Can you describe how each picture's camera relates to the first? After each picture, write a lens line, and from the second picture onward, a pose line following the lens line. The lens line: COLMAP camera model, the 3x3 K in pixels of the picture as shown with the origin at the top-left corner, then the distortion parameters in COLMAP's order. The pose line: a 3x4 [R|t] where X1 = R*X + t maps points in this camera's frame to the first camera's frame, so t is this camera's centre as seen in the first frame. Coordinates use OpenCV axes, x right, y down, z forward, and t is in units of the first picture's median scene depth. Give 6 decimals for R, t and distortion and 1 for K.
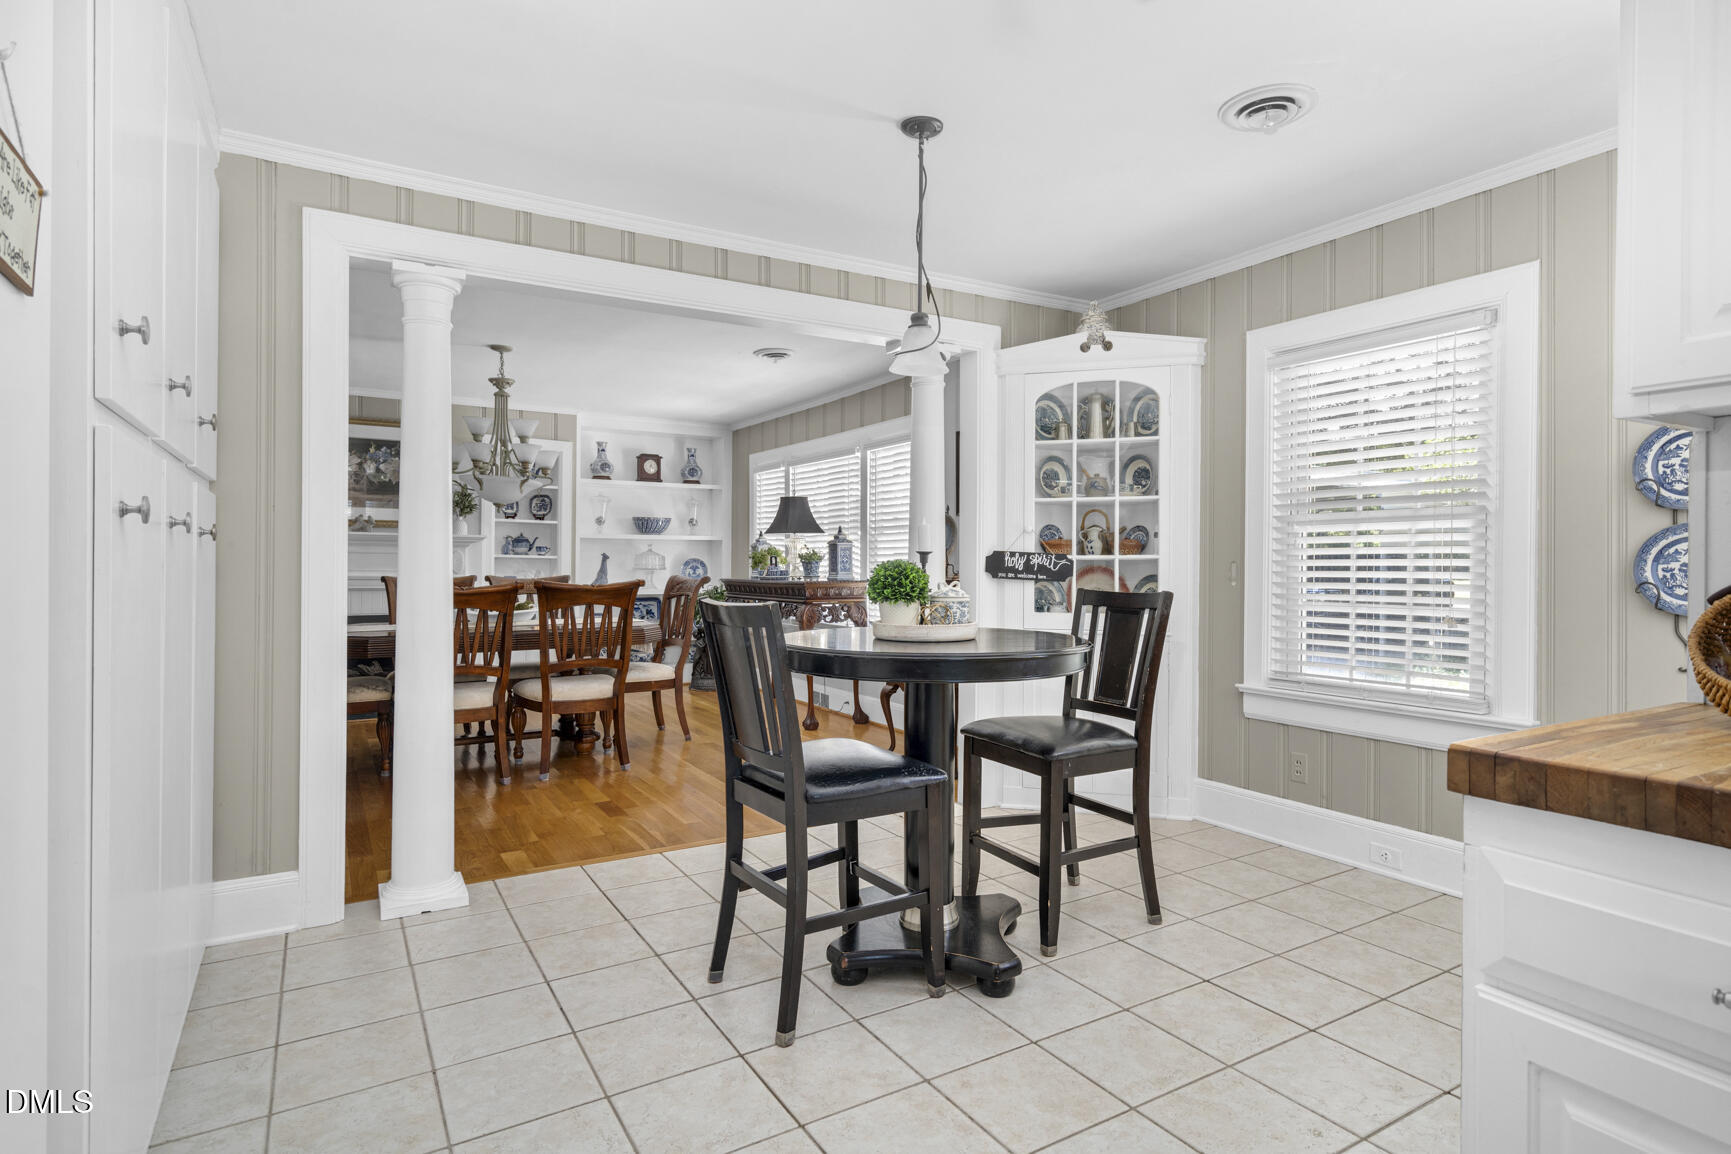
lens RADIAL K [[917.0, 0, 875.1], [0, 917.0, 560.1], [0, 0, 1]] dist [-0.001498, -0.000184]
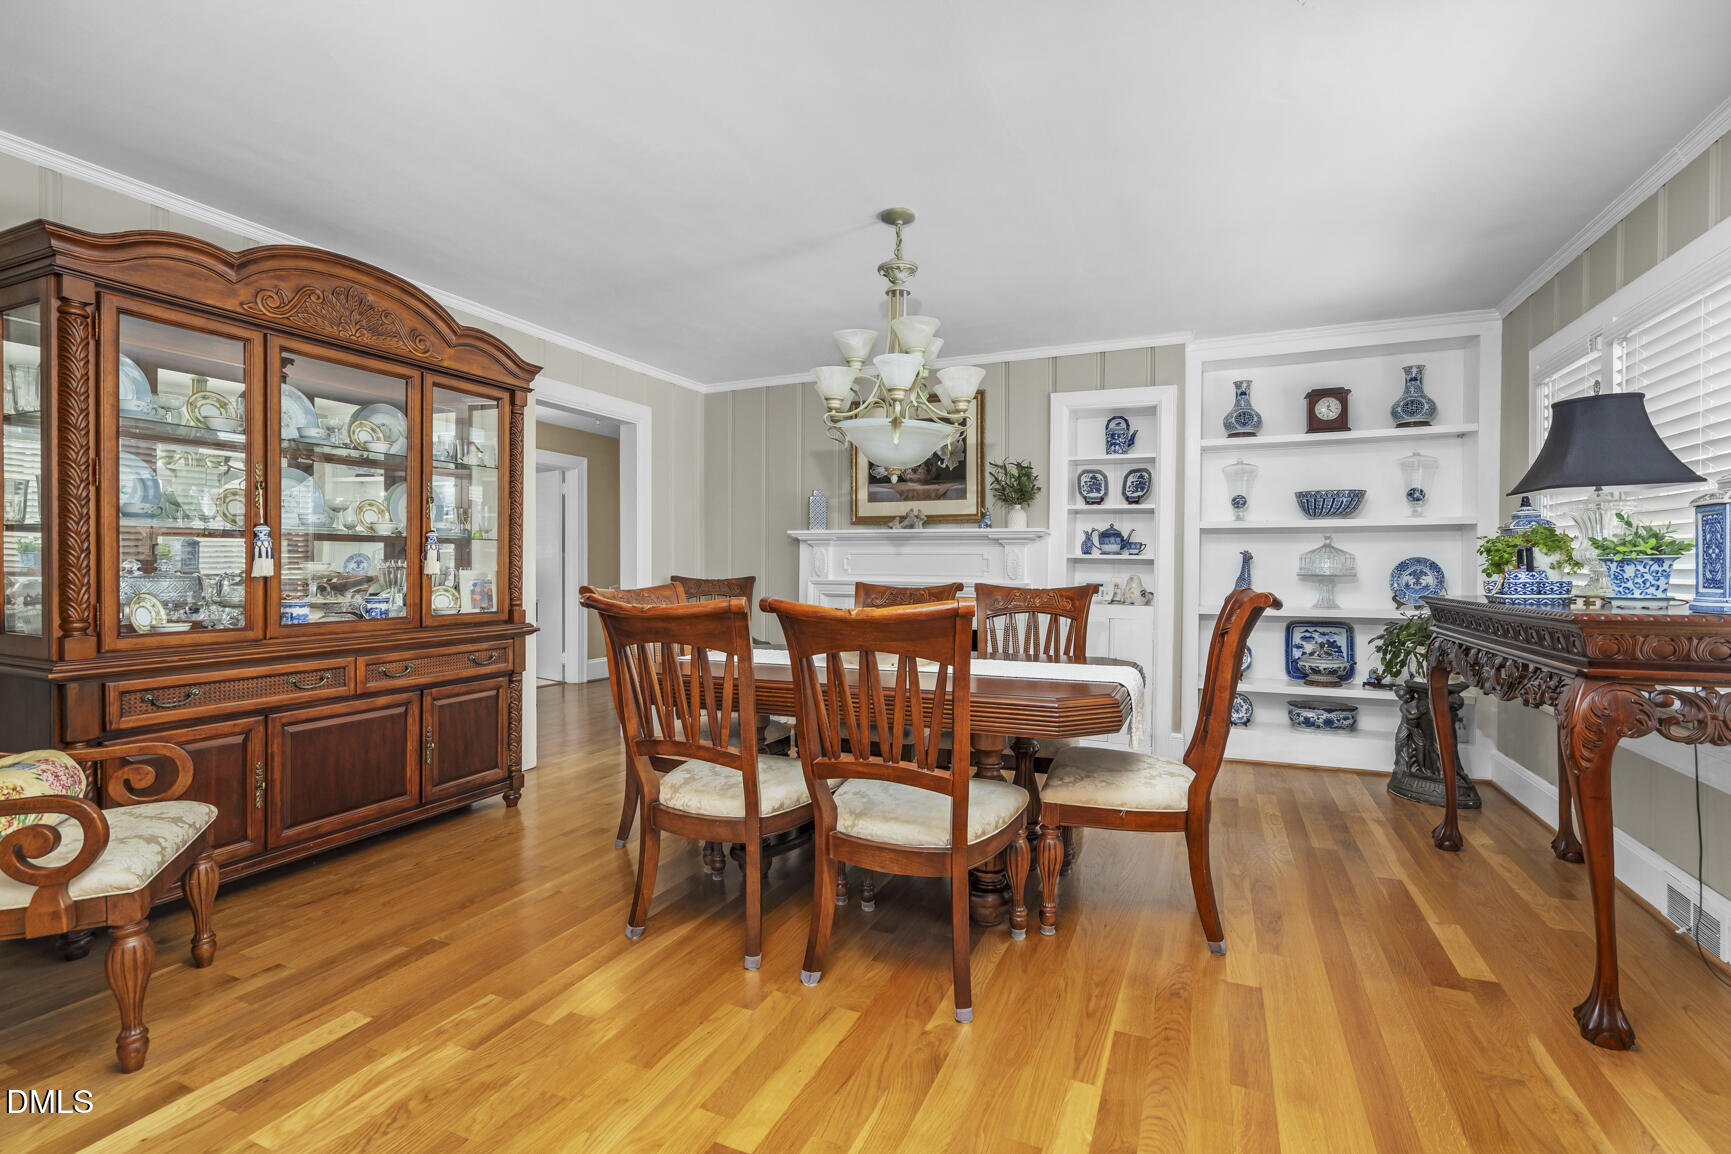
lens RADIAL K [[795.5, 0, 865.5], [0, 795.5, 577.0], [0, 0, 1]] dist [-0.000491, -0.000033]
pose [[0.579819, 0.009828, -0.814686, 0.009292], [0.000285, 0.999925, 0.012266, 0.003846], [0.814746, -0.007345, 0.579772, 0.465445]]
